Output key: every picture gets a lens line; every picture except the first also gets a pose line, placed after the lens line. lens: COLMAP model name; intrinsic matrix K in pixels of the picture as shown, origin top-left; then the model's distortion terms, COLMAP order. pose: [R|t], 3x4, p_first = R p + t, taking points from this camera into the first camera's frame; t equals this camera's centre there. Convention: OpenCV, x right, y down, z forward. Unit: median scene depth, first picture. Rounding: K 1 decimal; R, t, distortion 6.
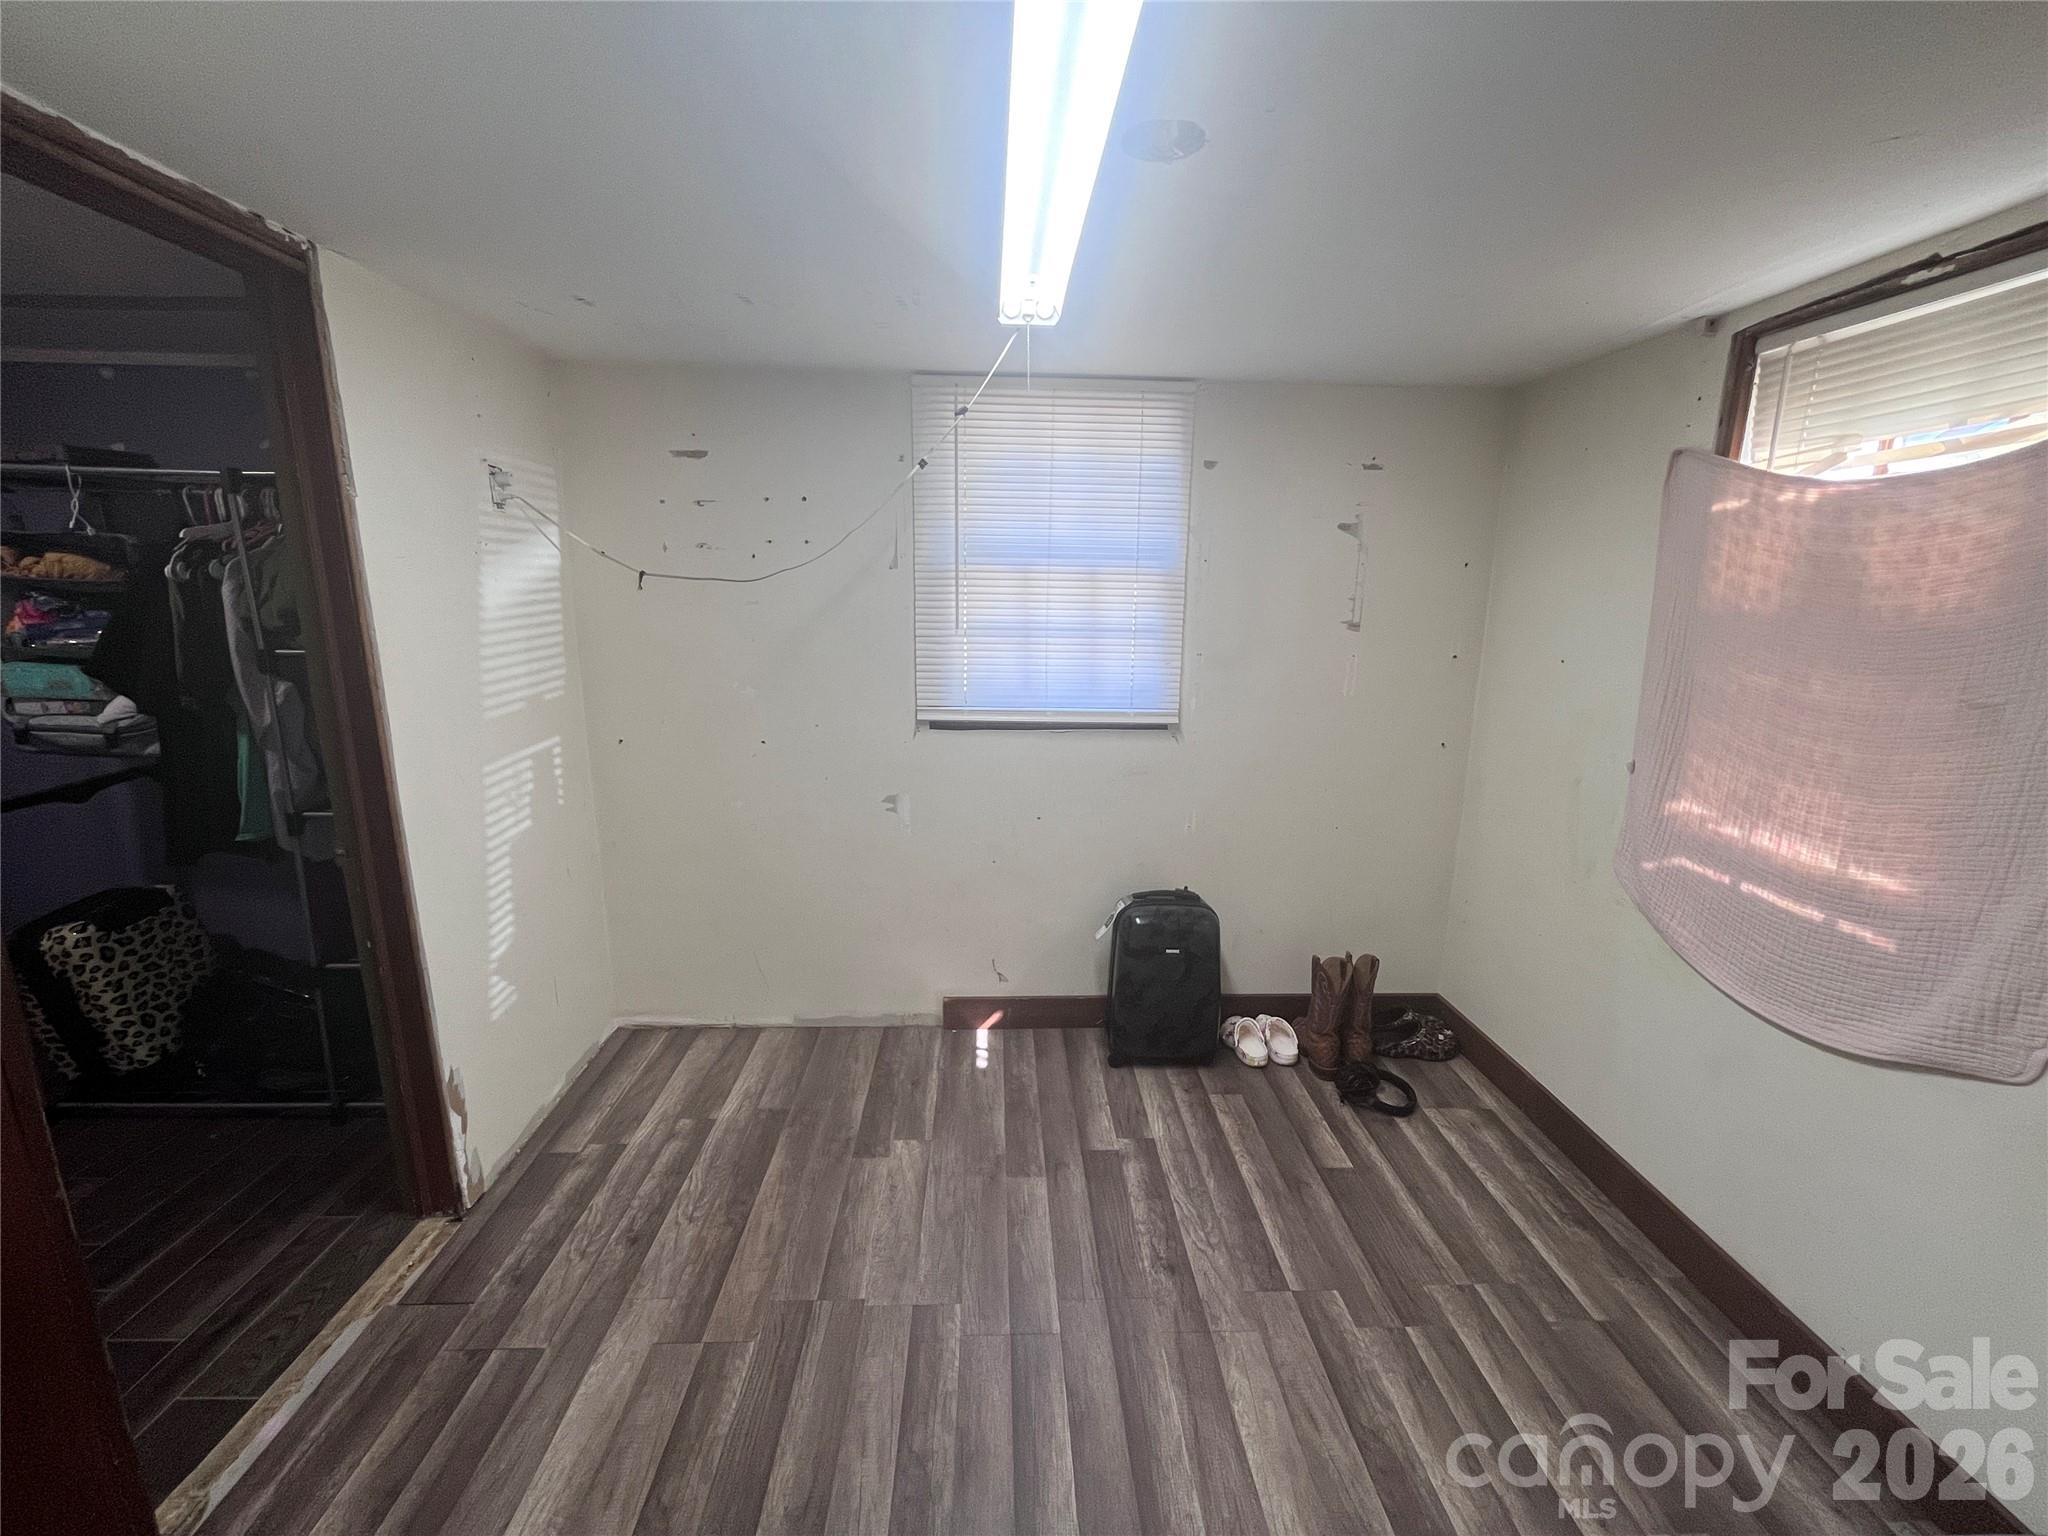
lens RADIAL K [[825.0, 0, 1017.1], [0, 825.0, 765.6], [0, 0, 1]] dist [-0.003245, -0.000410]
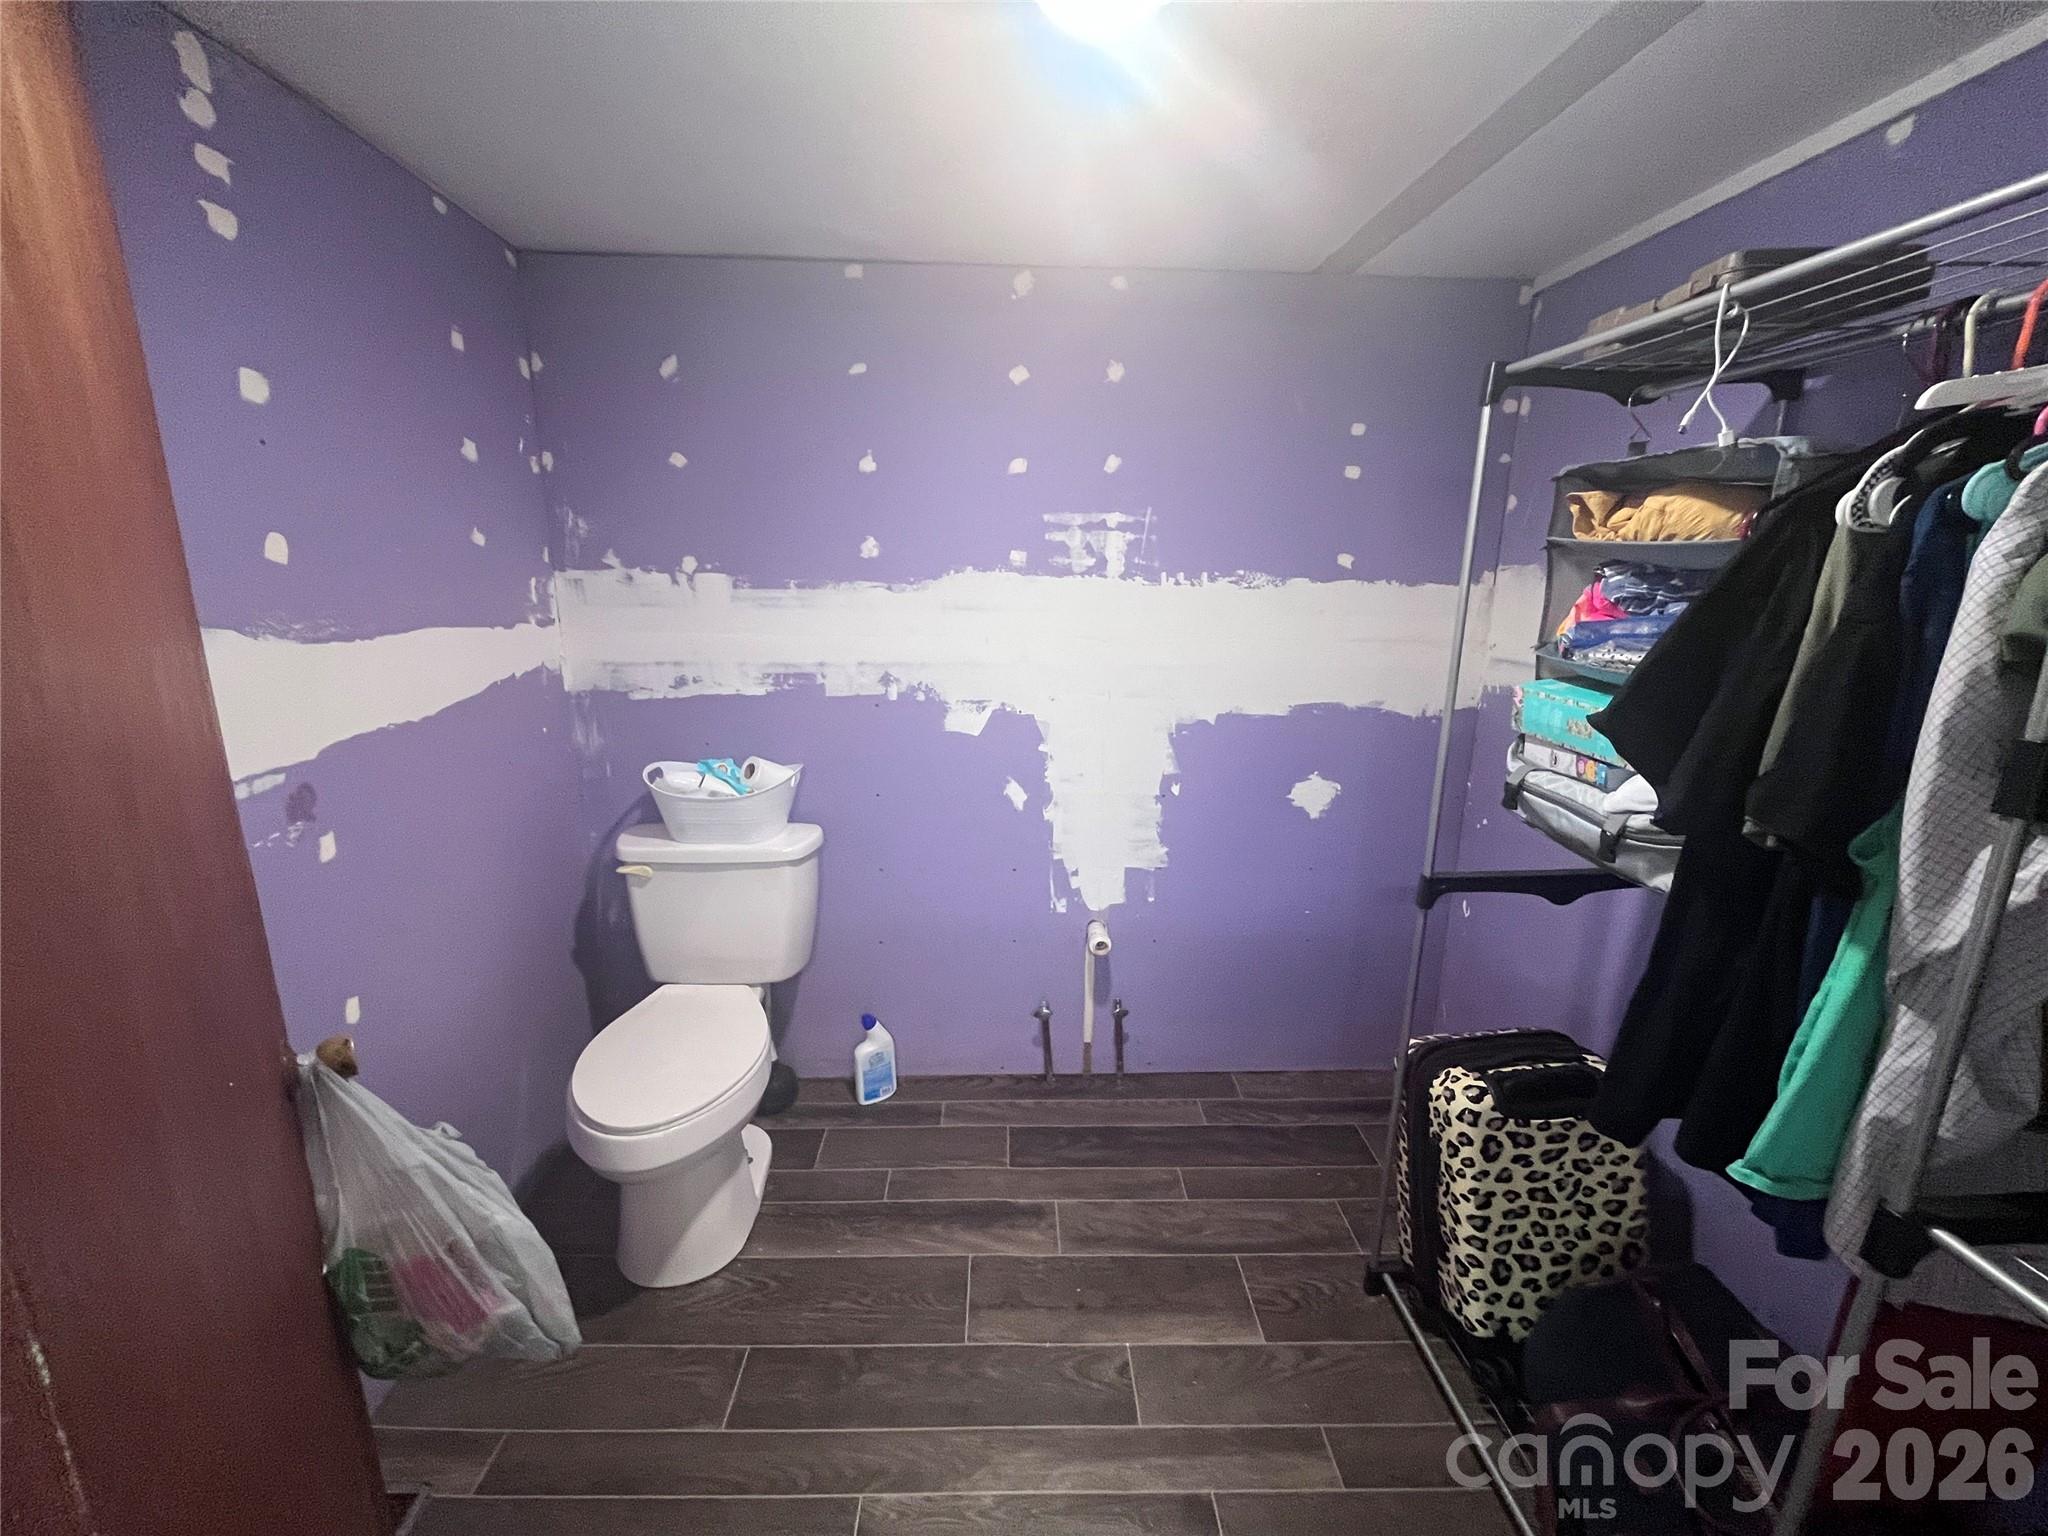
lens RADIAL K [[825.0, 0, 1017.1], [0, 825.0, 765.6], [0, 0, 1]] dist [-0.003245, -0.000410]
pose [[-0.007445, 0.216492, -0.976256, -0.561850], [-0.219295, 0.952164, 0.212822, -0.104468], [0.975630, 0.215673, 0.040387, 0.565246]]
